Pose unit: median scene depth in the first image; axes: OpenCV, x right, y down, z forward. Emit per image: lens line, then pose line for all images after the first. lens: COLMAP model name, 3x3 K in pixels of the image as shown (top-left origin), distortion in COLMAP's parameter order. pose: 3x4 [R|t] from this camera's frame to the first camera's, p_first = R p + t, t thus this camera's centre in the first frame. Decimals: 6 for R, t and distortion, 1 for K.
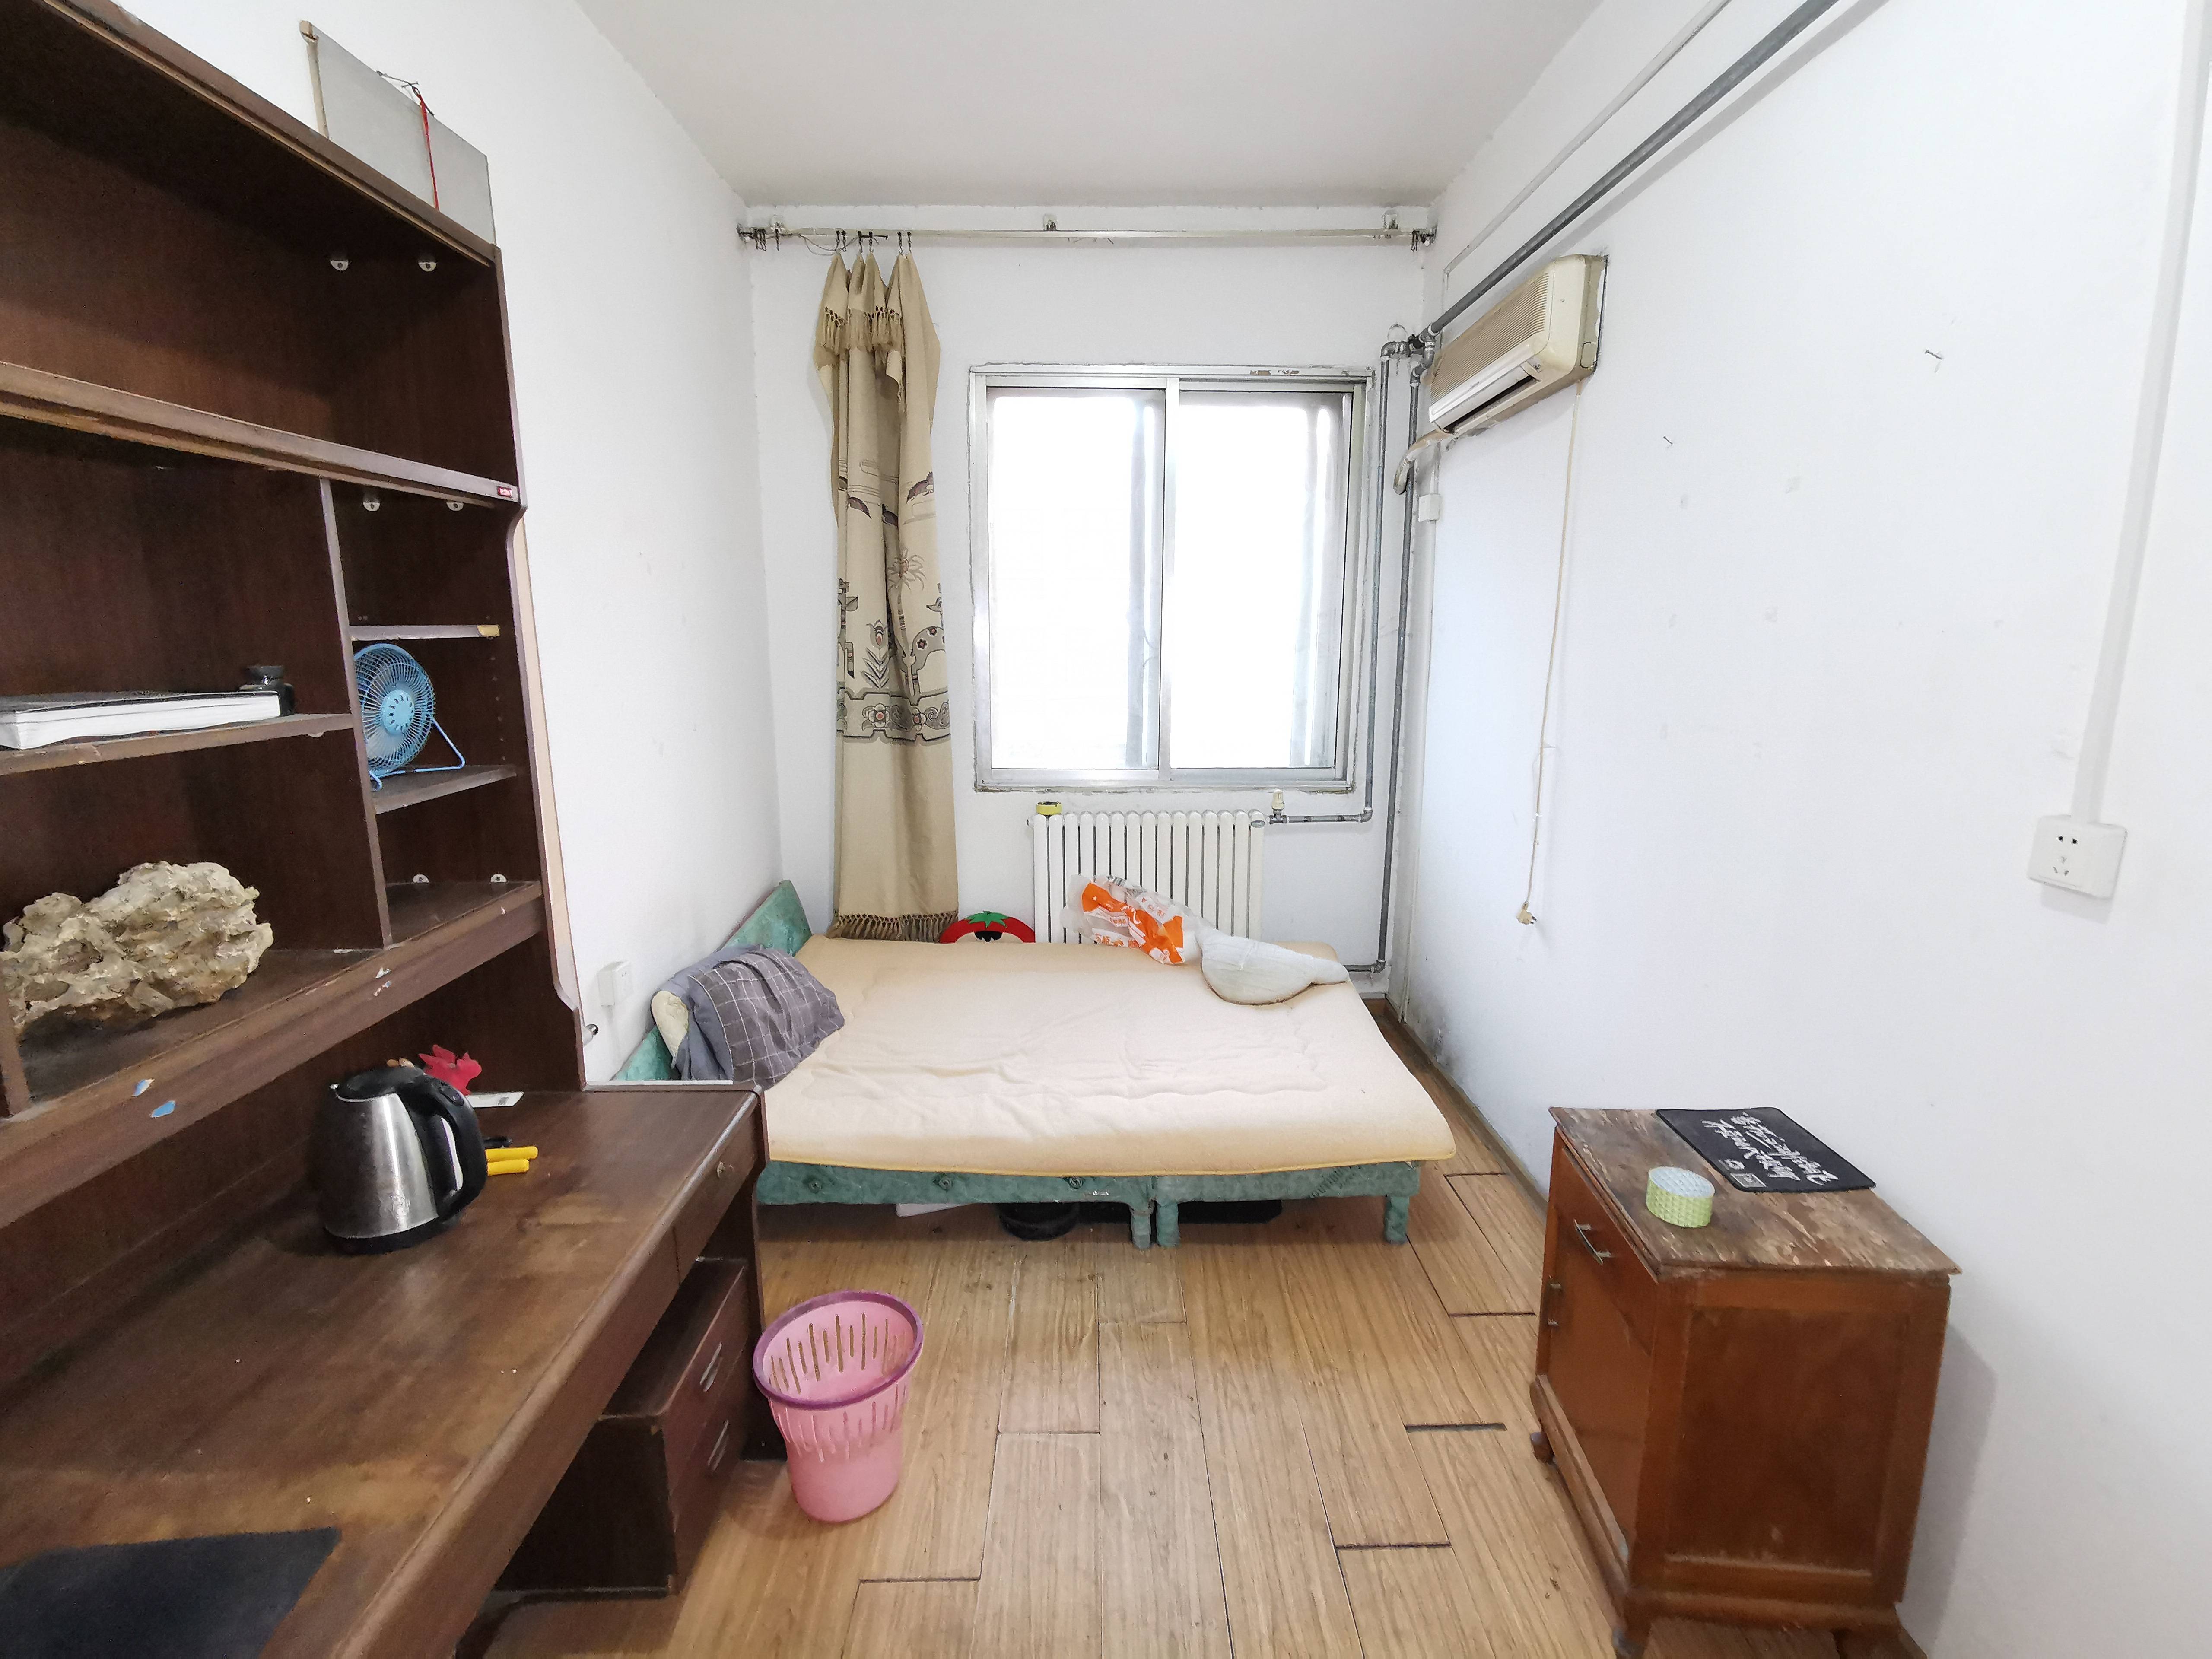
lens RADIAL K [[1011.0, 0, 1106.0], [0, 1011.0, 829.5], [0, 0, 1]] dist [-0.014460, 0.010292]
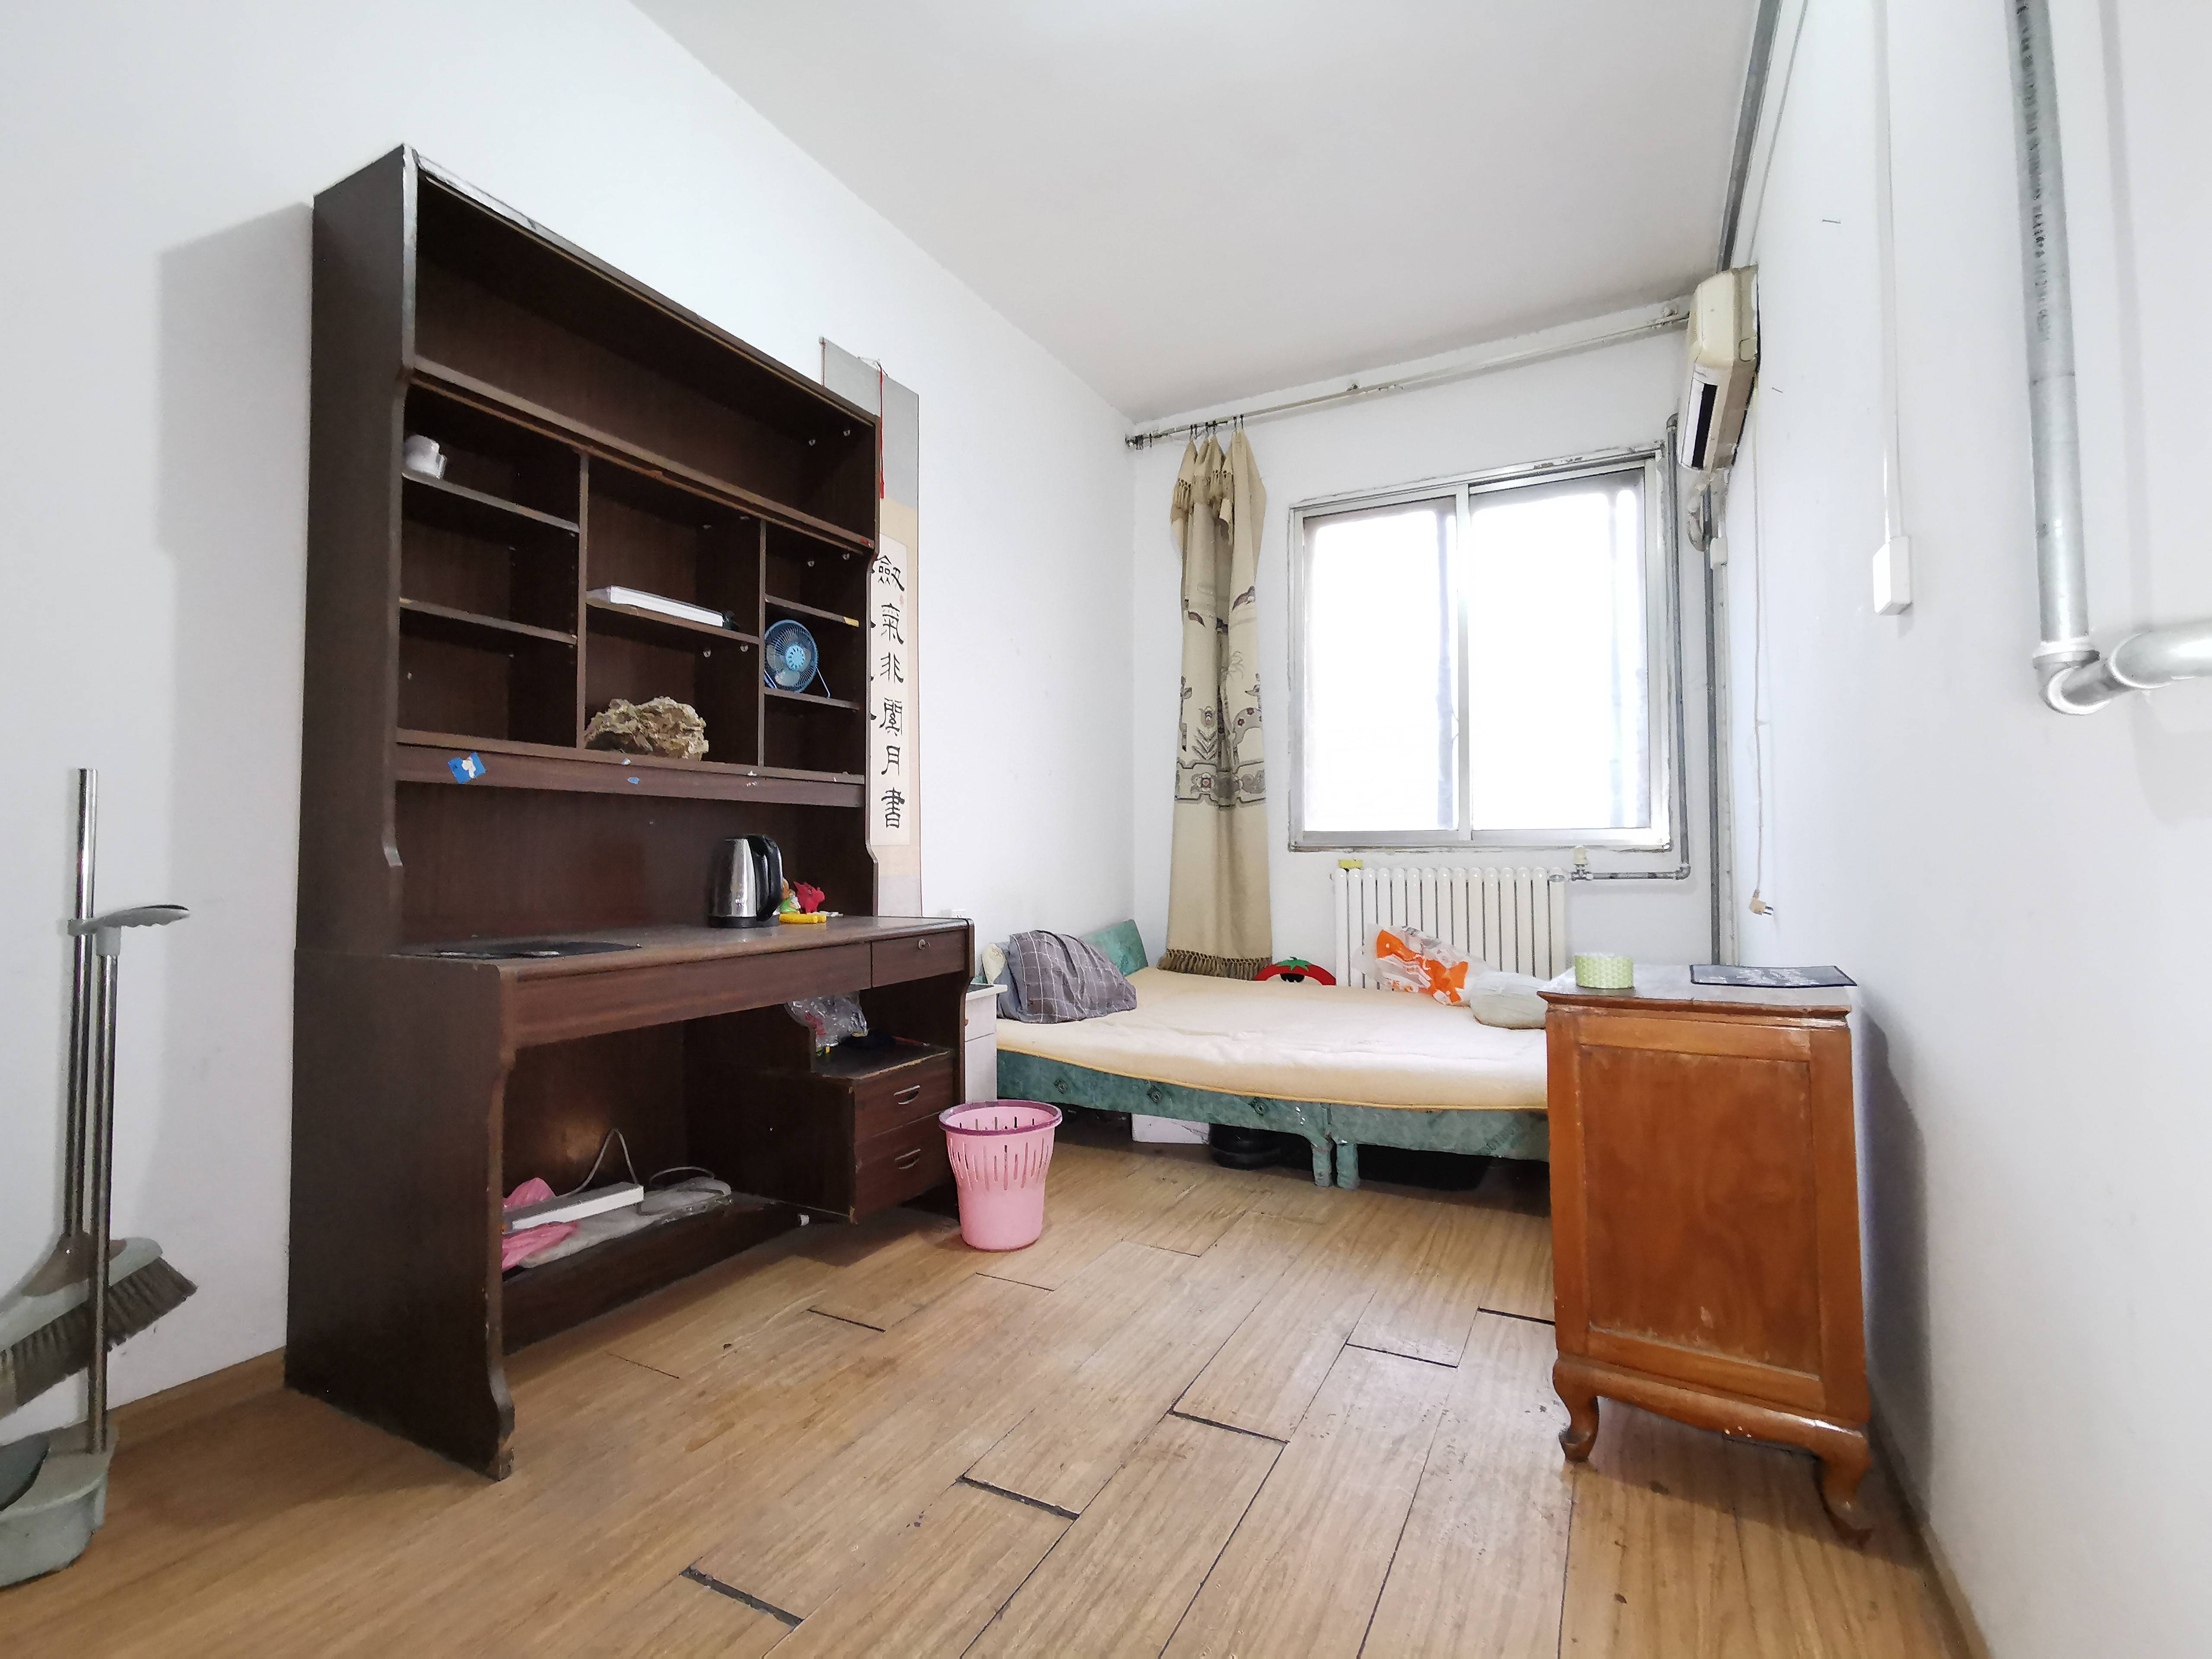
lens RADIAL K [[1011.0, 0, 1106.0], [0, 1011.0, 829.5], [0, 0, 1]] dist [-0.014460, 0.010292]
pose [[0.877466, -0.017962, -0.479302, 0.258139], [-0.087724, 0.976433, -0.197189, 0.198031], [0.471548, 0.215073, 0.855211, -0.083849]]
